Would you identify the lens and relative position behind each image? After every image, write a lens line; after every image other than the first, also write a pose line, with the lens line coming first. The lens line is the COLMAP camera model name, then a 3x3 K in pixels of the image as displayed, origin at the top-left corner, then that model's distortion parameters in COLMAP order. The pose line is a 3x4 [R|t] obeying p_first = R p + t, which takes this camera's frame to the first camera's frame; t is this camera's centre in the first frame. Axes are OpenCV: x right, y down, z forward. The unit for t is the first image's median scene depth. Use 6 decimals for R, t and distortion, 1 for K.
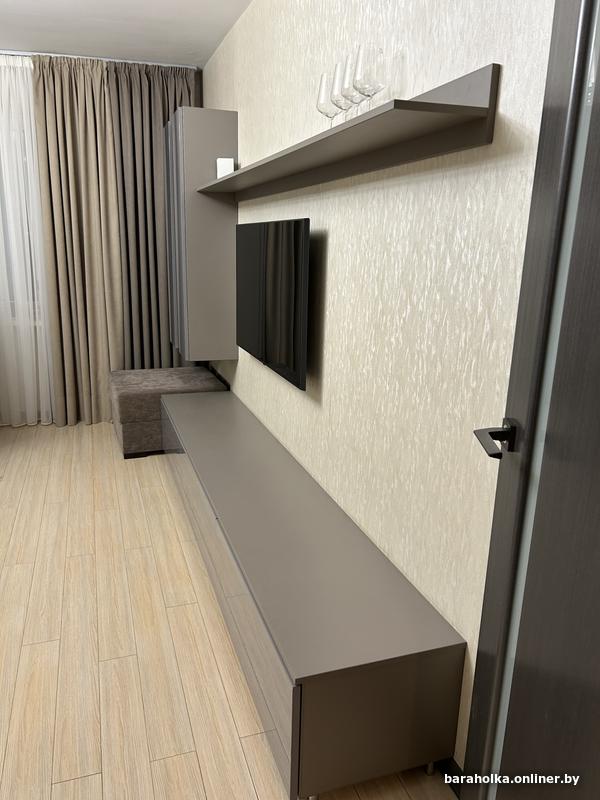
lens RADIAL K [[605.3, 0, 300.0], [0, 605.3, 400.0], [0, 0, 1]] dist [-0.027812, 0.002580]
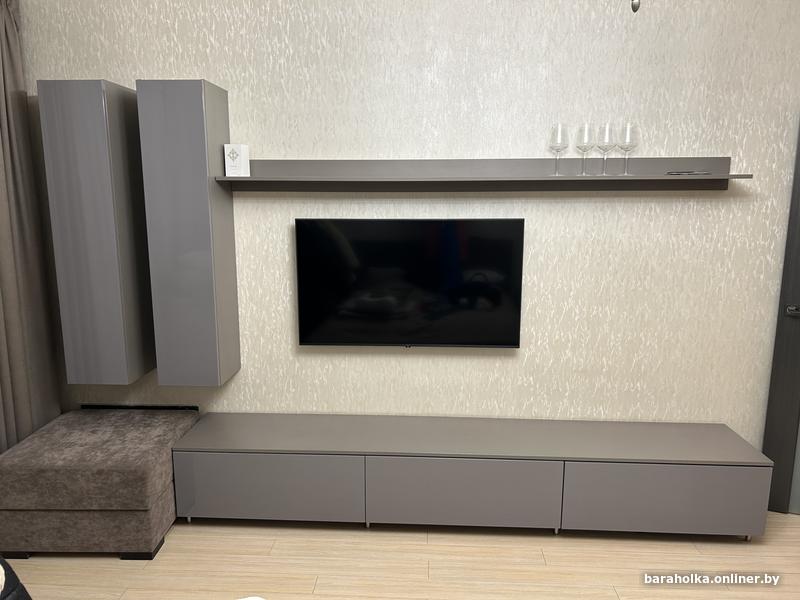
lens RADIAL K [[564.4, 0, 400.3], [0, 564.4, 307.2], [0, 0, 1]] dist [-0.009037, -0.006716]
pose [[0.377638, -0.167367, 0.910702, -1.011776], [0.242214, 0.967138, 0.077301, -0.219788], [-0.893712, 0.191393, 0.405767, 0.625221]]
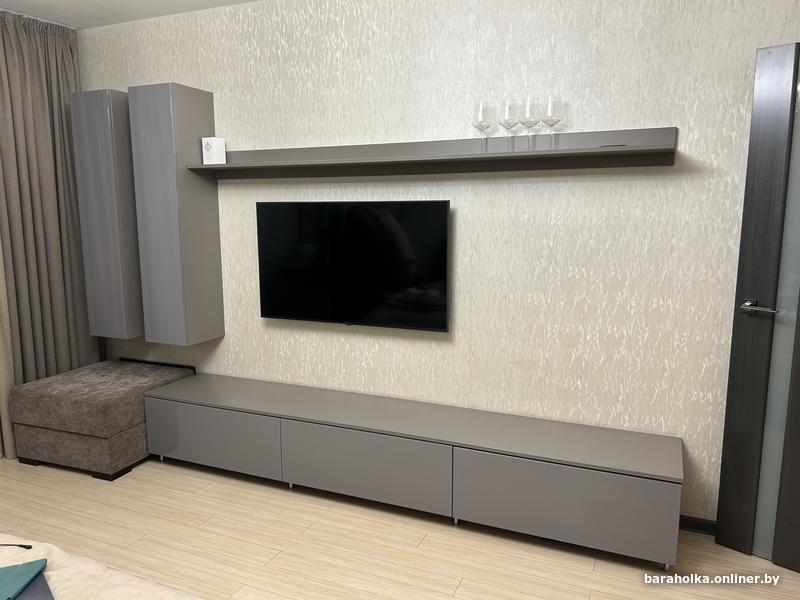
lens RADIAL K [[605.3, 0, 400.0], [0, 605.3, 300.0], [0, 0, 1]] dist [-0.027812, 0.002580]
pose [[0.679505, -0.137904, 0.720594, -0.832084], [0.206785, 0.978356, -0.007761, -0.080761], [-0.703927, 0.154282, 0.693314, 0.160421]]
